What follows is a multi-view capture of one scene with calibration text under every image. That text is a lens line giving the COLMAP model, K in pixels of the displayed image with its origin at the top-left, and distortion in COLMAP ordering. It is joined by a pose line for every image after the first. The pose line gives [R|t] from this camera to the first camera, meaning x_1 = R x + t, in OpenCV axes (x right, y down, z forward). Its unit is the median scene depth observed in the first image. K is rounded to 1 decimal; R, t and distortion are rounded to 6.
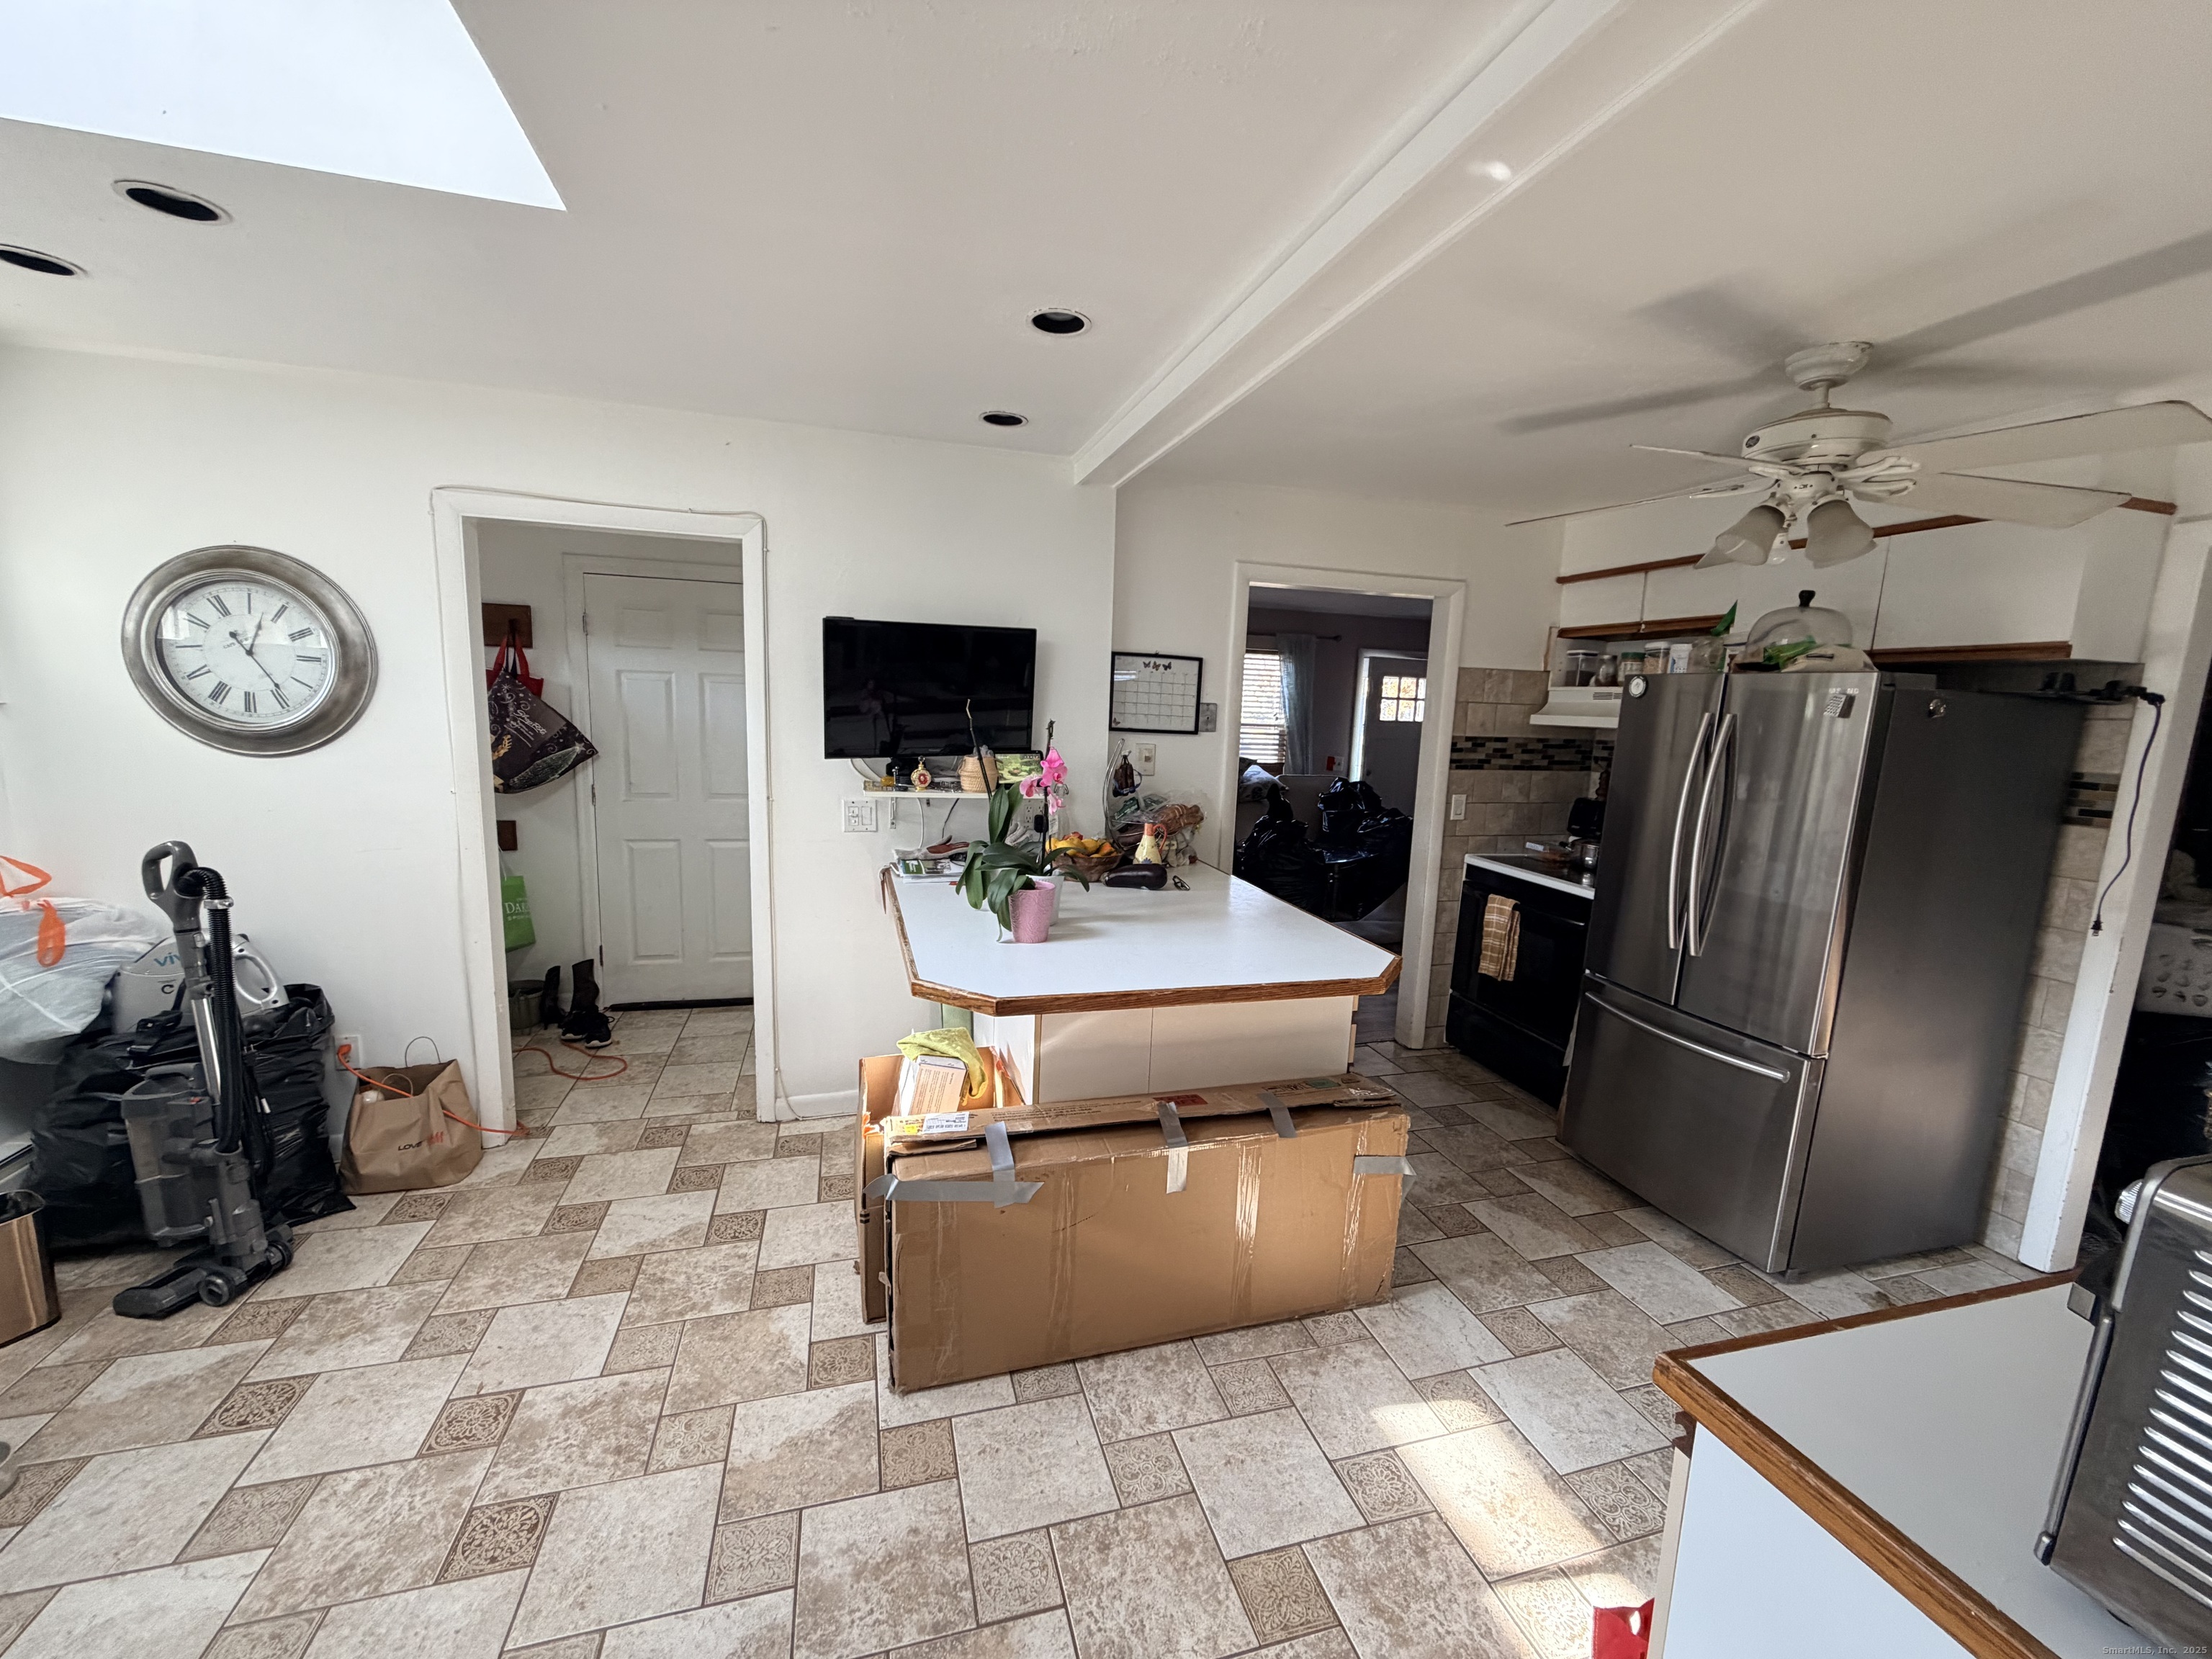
lens RADIAL K [[873.4, 0, 1106.0], [0, 873.4, 829.5], [0, 0, 1]] dist [0.001394, 0.000119]
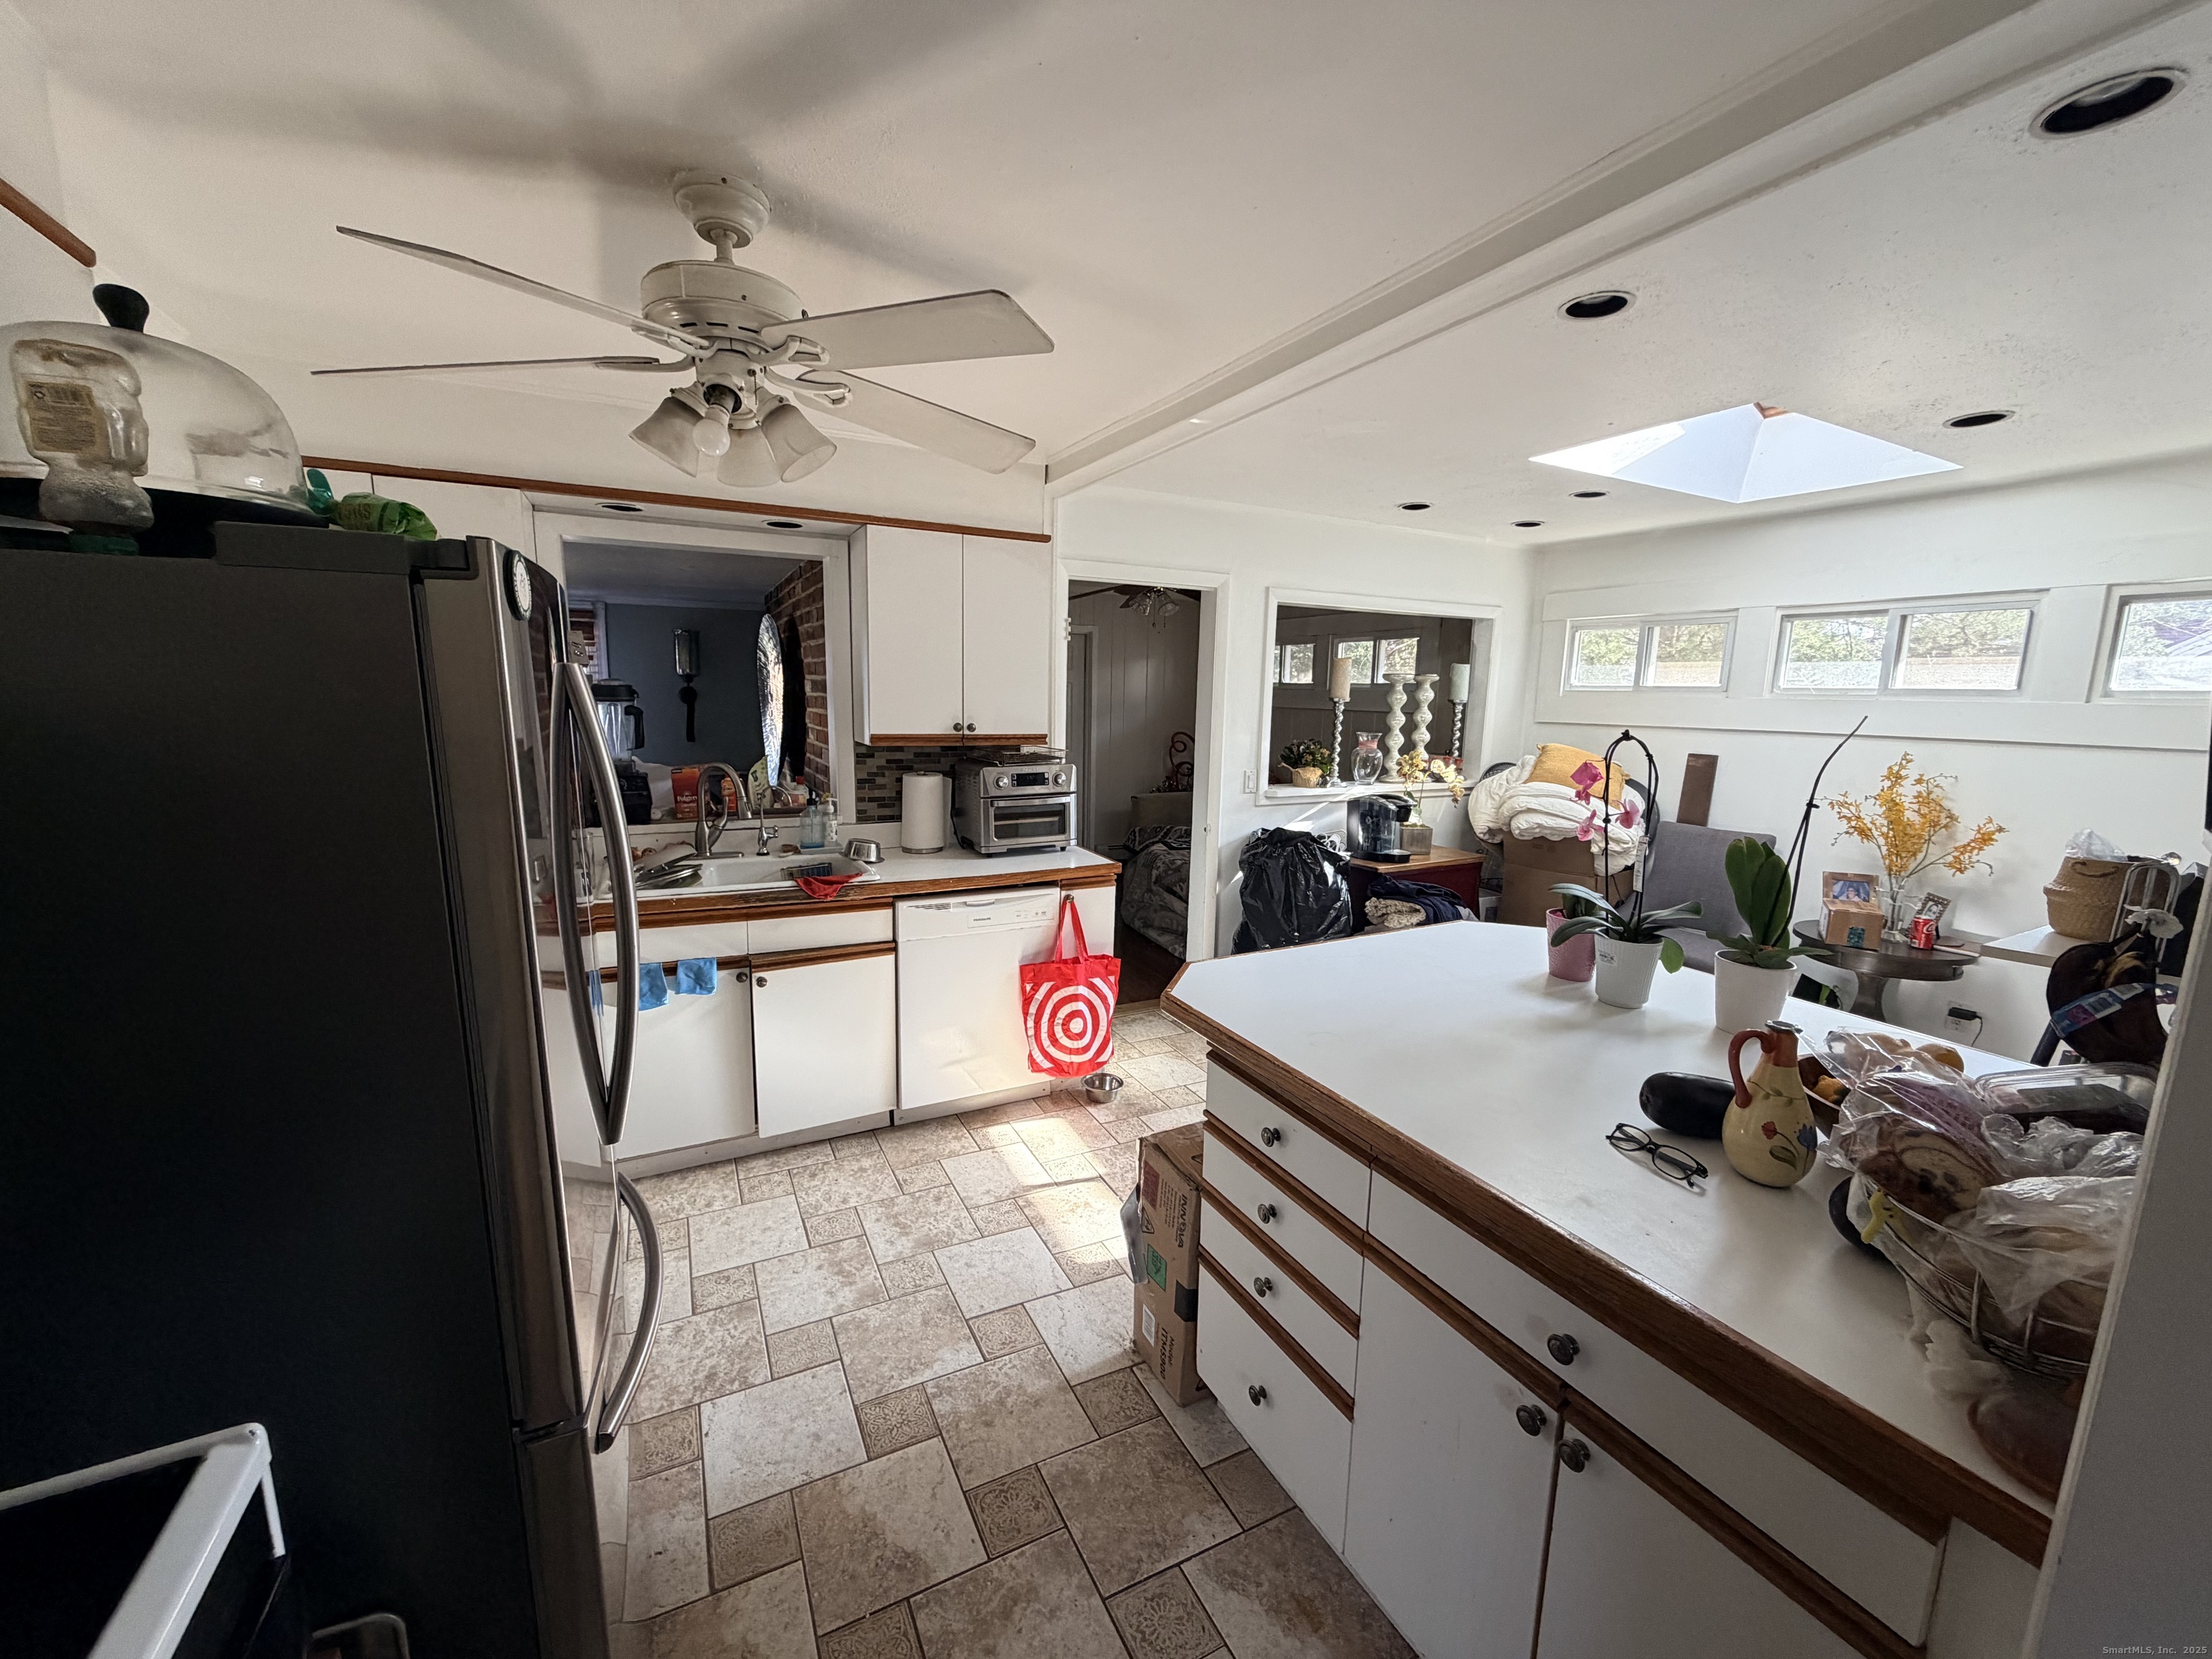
lens RADIAL K [[873.4, 0, 1106.0], [0, 873.4, 829.5], [0, 0, 1]] dist [0.001394, 0.000119]
pose [[-0.979761, -0.026037, -0.198471, 0.519654], [-0.085130, 0.951569, 0.295414, -0.220938], [0.181167, 0.306331, -0.934527, 1.592195]]
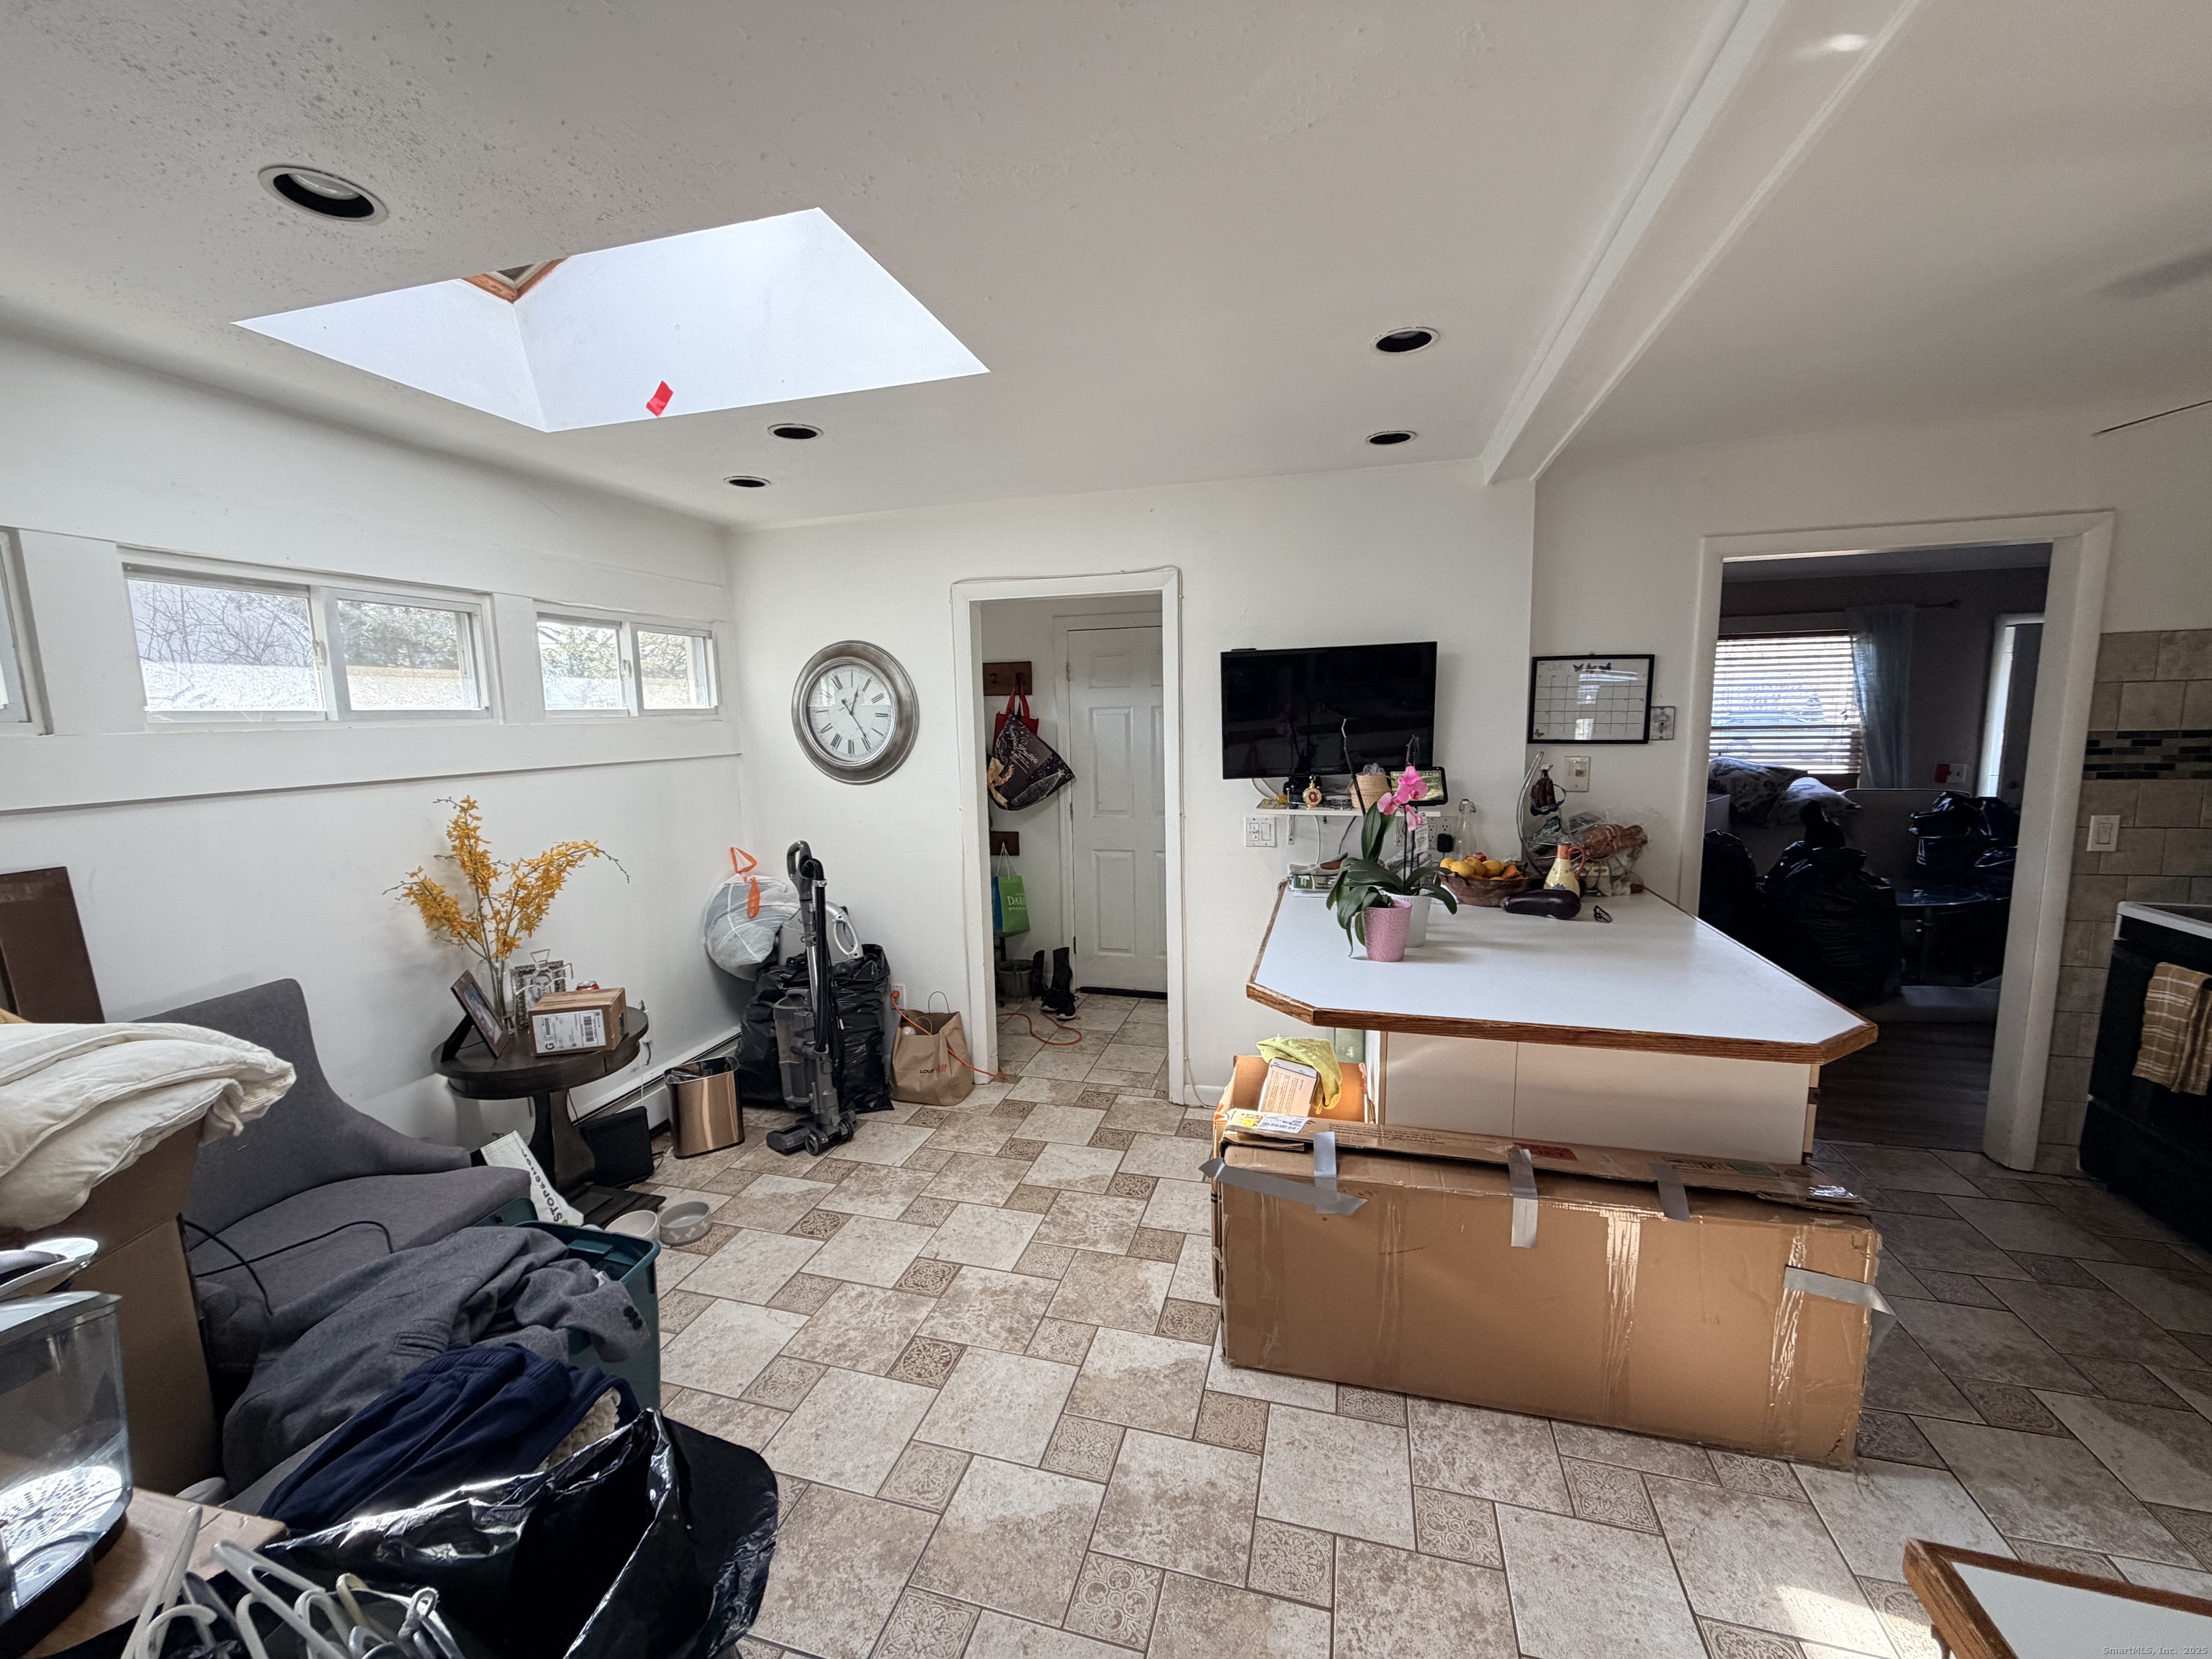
lens RADIAL K [[873.4, 0, 1106.0], [0, 873.4, 829.5], [0, 0, 1]] dist [0.001394, 0.000119]
pose [[0.852595, 0.013812, -0.522389, 0.149251], [-0.024779, 0.999595, -0.014012, 0.001471], [0.521984, 0.024891, 0.852592, -0.014608]]
